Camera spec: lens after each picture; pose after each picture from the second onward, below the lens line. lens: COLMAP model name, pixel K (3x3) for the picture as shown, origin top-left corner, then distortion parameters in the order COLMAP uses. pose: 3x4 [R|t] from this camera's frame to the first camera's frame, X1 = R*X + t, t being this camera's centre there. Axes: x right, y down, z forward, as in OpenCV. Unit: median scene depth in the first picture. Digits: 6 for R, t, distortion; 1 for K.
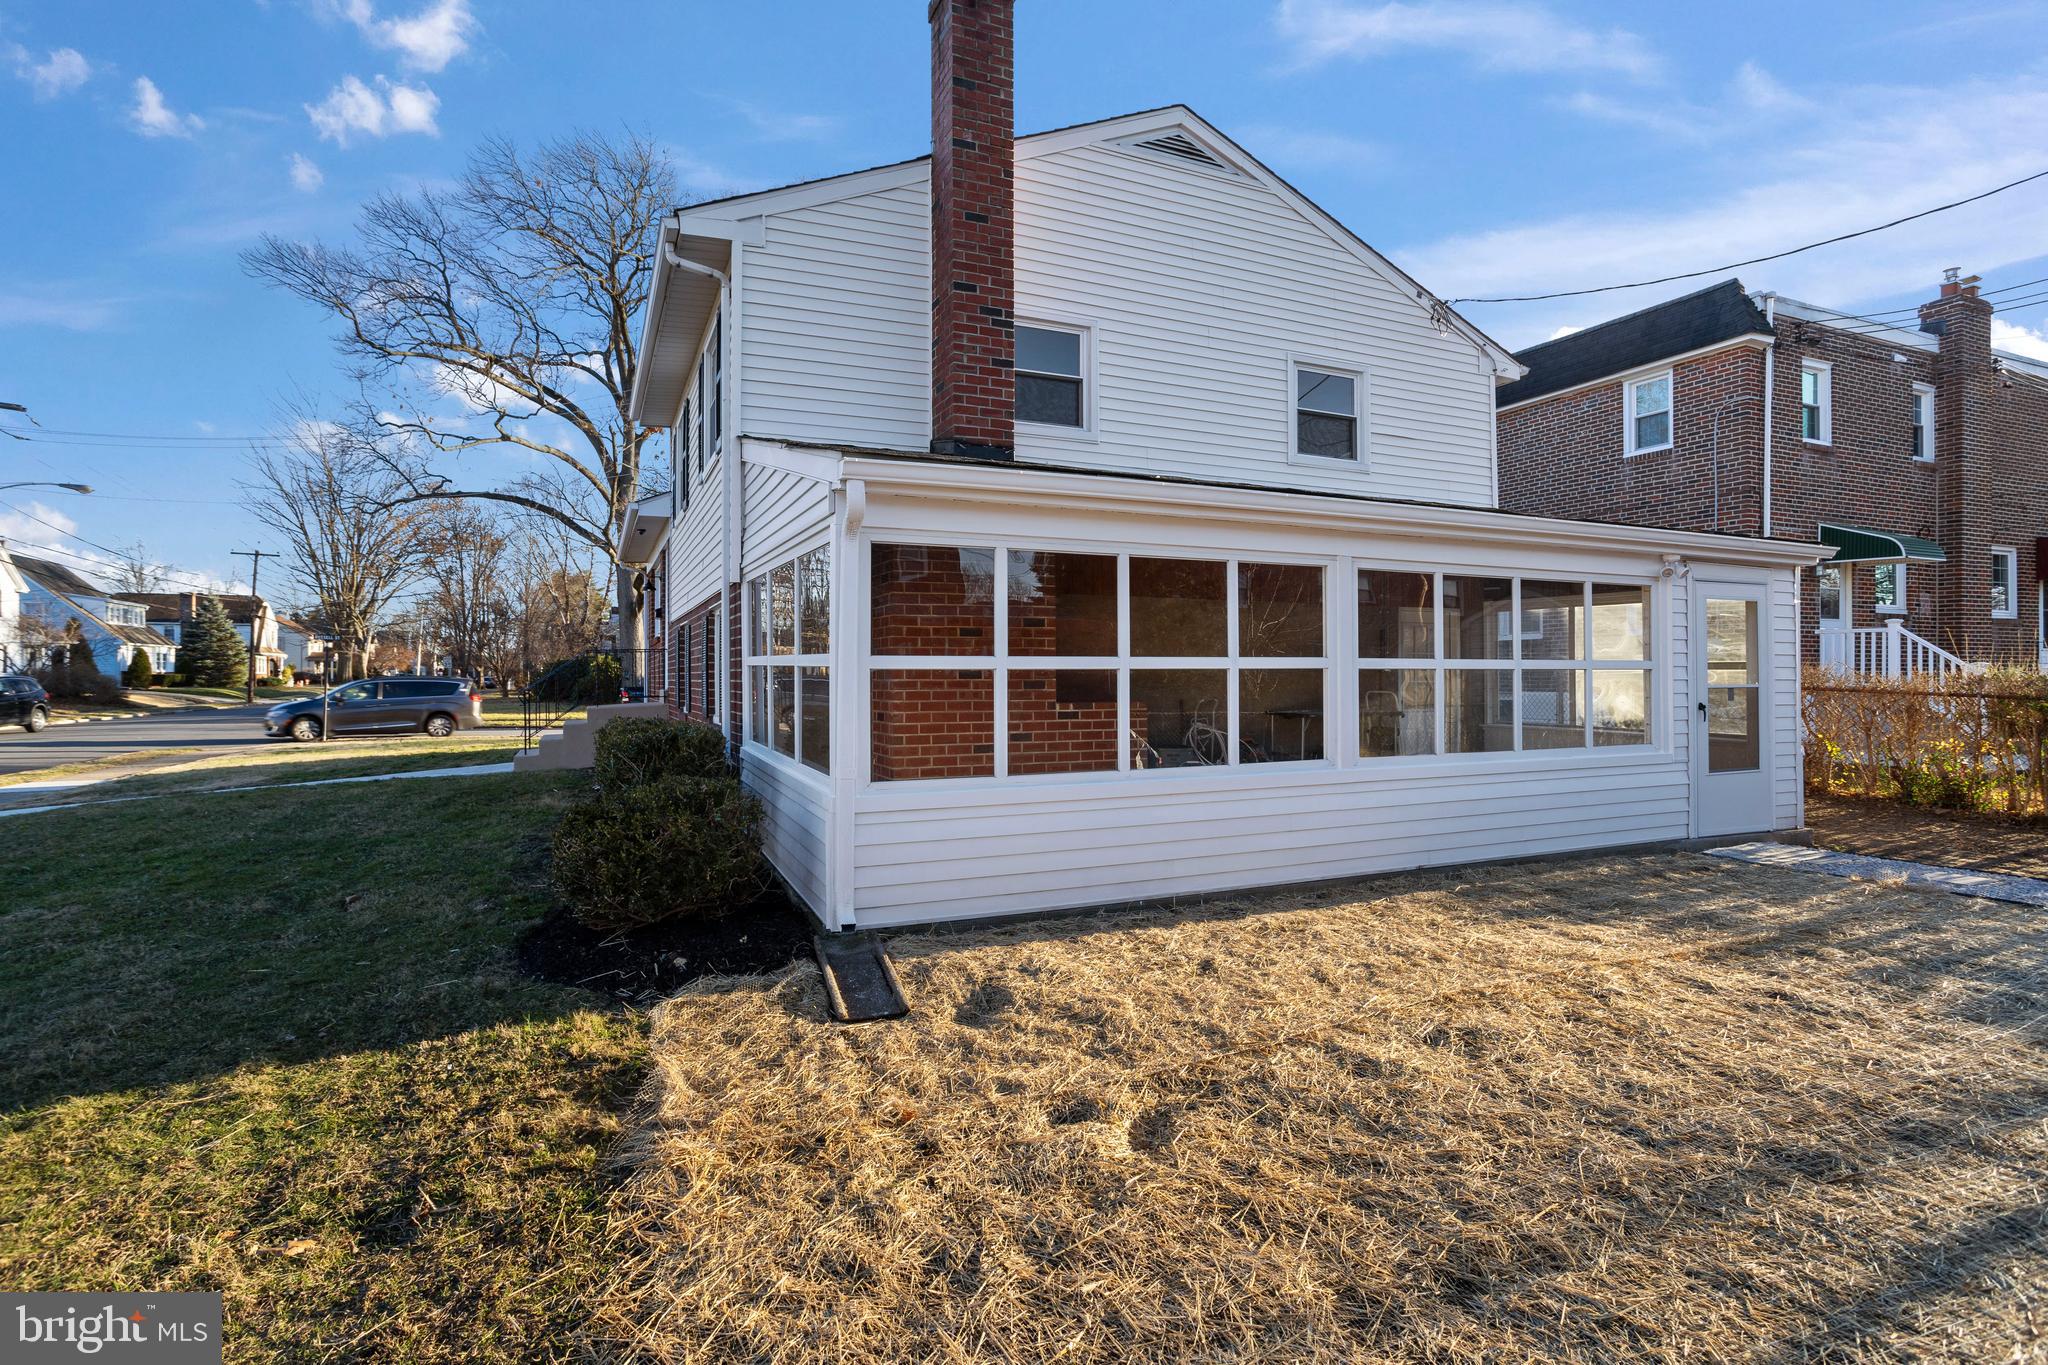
lens RADIAL K [[969.8, 0, 1023.6], [0, 969.8, 662.4], [0, 0, 1]] dist [-0.038380, 0.019987]
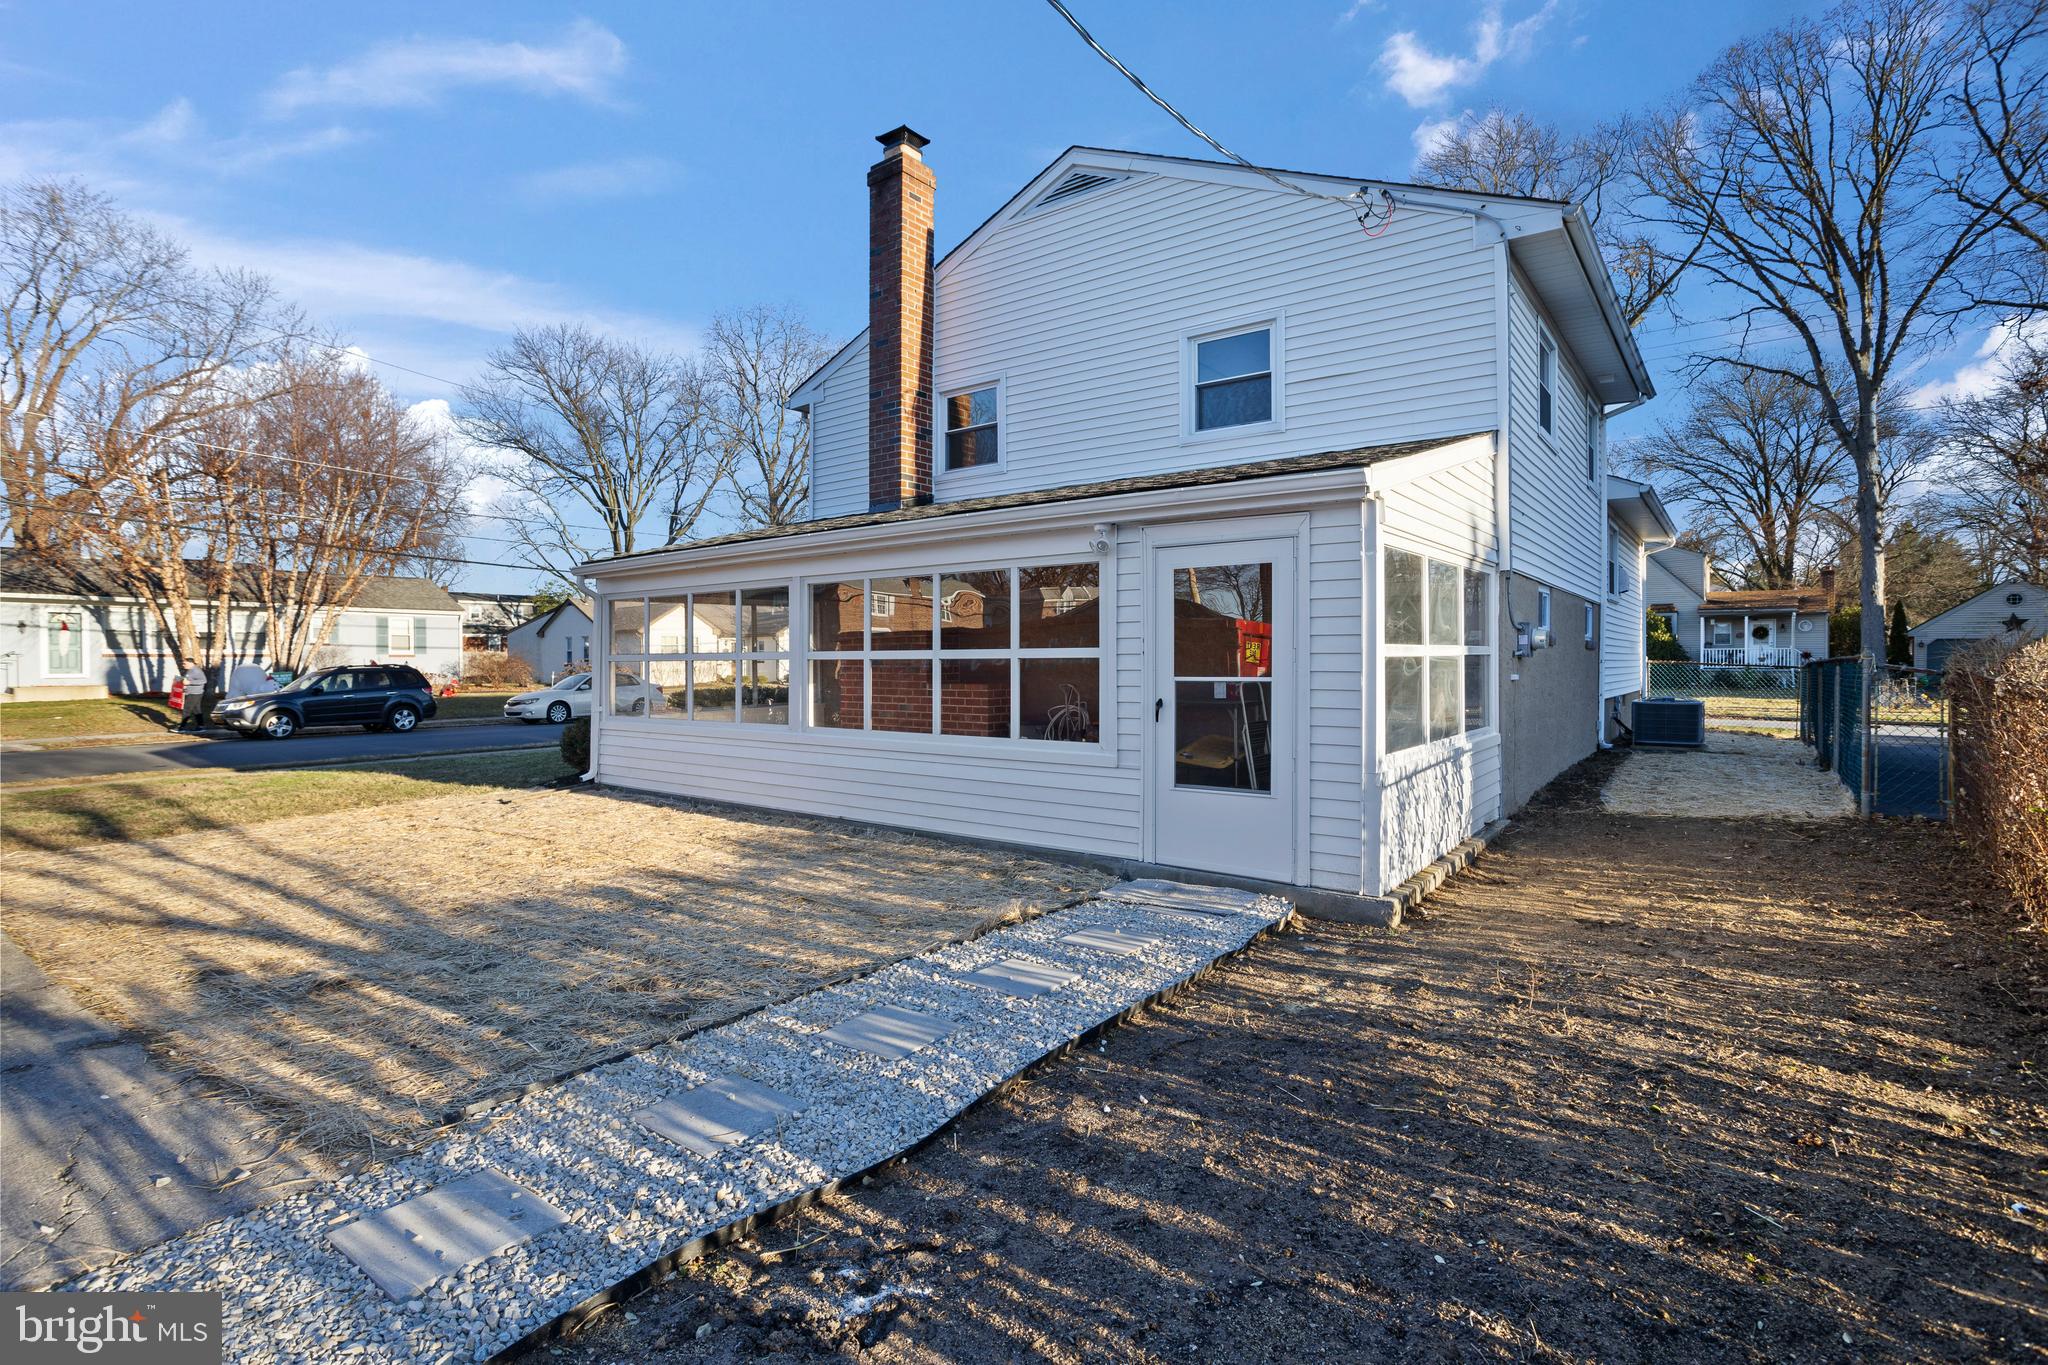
lens RADIAL K [[969.8, 0, 1023.6], [0, 969.8, 662.4], [0, 0, 1]] dist [-0.038380, 0.019987]
pose [[0.483272, 0.003177, -0.875464, 1.173321], [0.008571, 0.999928, 0.008360, 0.003015], [0.875428, -0.011544, 0.483210, 0.432324]]
